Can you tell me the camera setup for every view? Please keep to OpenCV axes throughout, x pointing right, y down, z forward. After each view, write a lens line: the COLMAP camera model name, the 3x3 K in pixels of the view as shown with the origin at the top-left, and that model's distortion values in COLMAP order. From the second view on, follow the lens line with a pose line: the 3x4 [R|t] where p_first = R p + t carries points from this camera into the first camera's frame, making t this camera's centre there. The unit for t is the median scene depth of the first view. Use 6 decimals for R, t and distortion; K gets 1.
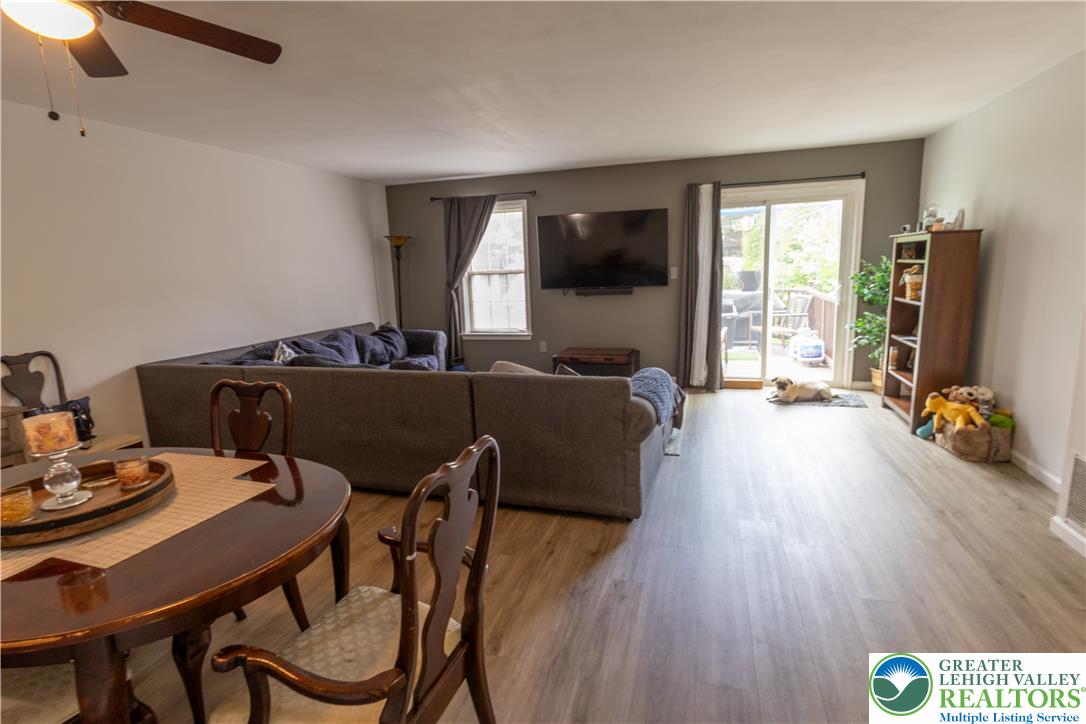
lens RADIAL K [[534.2, 0, 545.7], [0, 534.2, 365.5], [0, 0, 1]] dist [-0.002468, -0.000181]
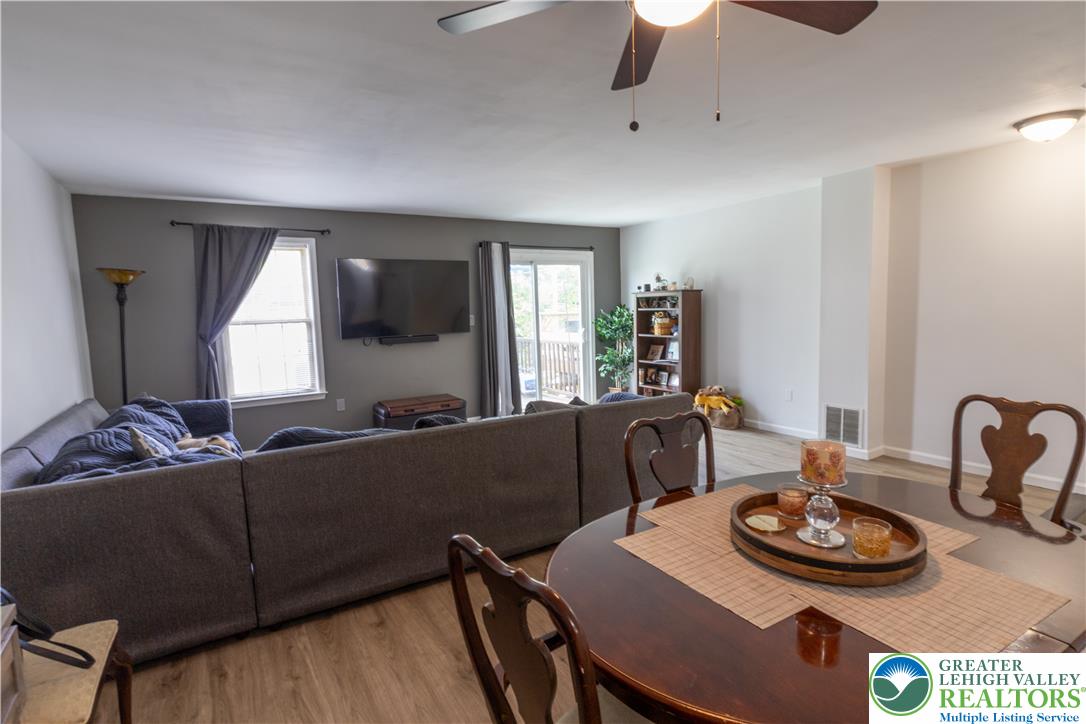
lens RADIAL K [[534.2, 0, 545.7], [0, 534.2, 365.5], [0, 0, 1]] dist [-0.002468, -0.000181]
pose [[0.669185, -0.065753, 0.740181, -0.450272], [0.145297, 0.988429, -0.043556, -0.014186], [-0.728753, 0.136693, 0.670995, 0.176011]]
